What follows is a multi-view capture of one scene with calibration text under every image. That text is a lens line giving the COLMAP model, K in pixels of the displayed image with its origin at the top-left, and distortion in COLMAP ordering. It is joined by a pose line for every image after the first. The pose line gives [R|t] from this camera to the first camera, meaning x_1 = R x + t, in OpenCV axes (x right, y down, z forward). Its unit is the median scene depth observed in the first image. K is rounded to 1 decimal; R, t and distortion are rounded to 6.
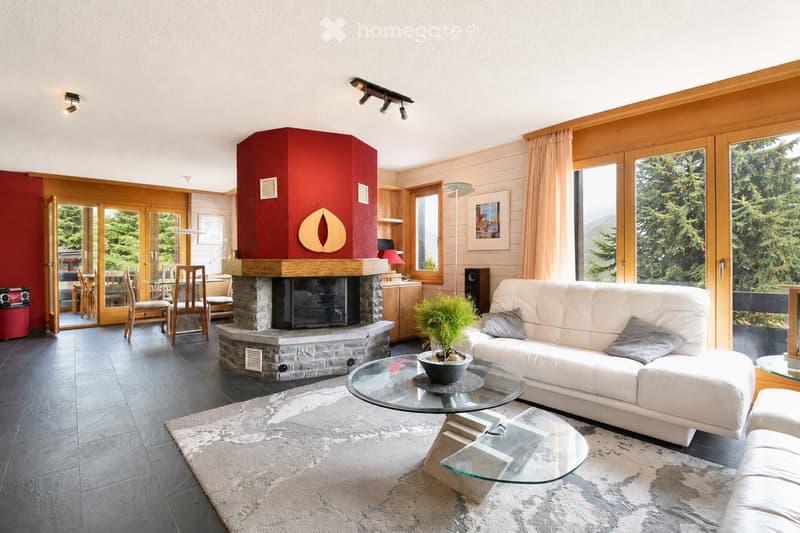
lens RADIAL K [[368.9, 0, 406.2], [0, 368.9, 265.8], [0, 0, 1]] dist [-0.006606, -0.005462]
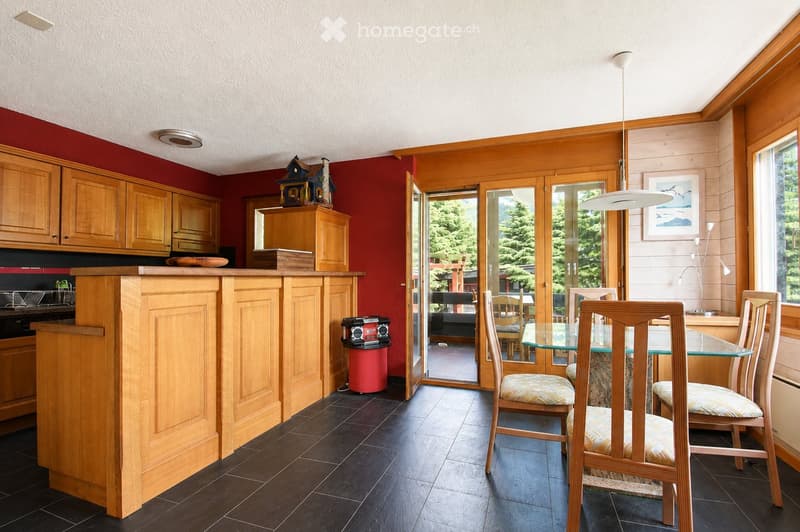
lens RADIAL K [[368.9, 0, 404.3], [0, 368.9, 271.0], [0, 0, 1]] dist [-0.006606, -0.005462]
pose [[0.478474, -0.012078, -0.878019, -0.278831], [-0.009164, 0.999782, -0.018747, -0.012176], [0.878054, 0.017016, 0.478259, 0.474005]]
